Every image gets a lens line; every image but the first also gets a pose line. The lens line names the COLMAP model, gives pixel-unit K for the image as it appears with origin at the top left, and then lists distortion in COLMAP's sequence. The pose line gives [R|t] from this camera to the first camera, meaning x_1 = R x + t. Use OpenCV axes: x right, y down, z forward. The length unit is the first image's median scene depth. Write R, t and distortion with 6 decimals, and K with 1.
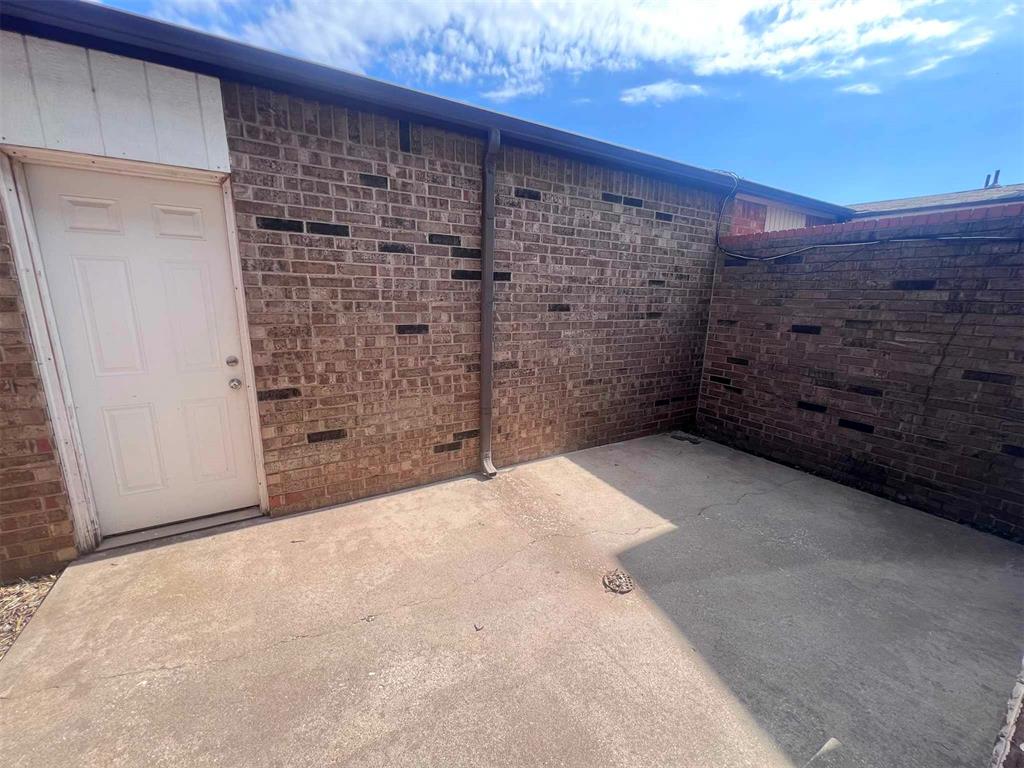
lens RADIAL K [[409.8, 0, 510.4], [0, 409.8, 384.3], [0, 0, 1]] dist [-0.000704, -0.000014]
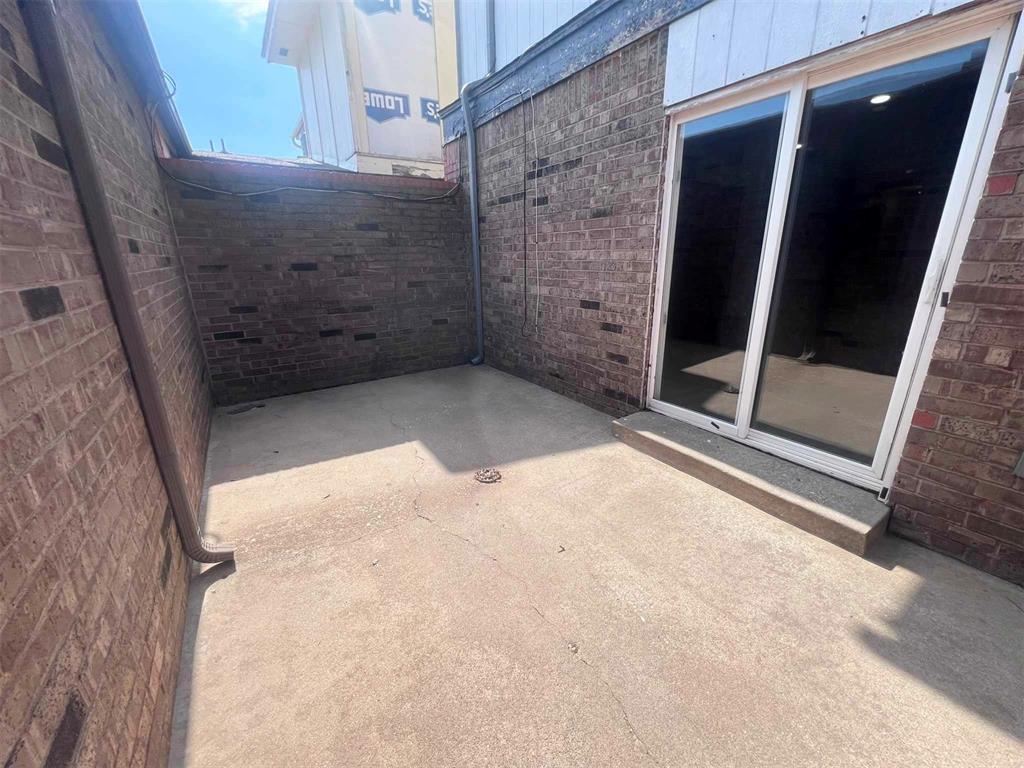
lens RADIAL K [[409.8, 0, 513.0], [0, 409.8, 381.5], [0, 0, 1]] dist [-0.000704, -0.000014]
pose [[-0.045757, -0.316303, 0.947554, -0.505672], [0.228712, 0.920035, 0.318161, -0.081082], [-0.972418, 0.231275, 0.030244, 0.548513]]
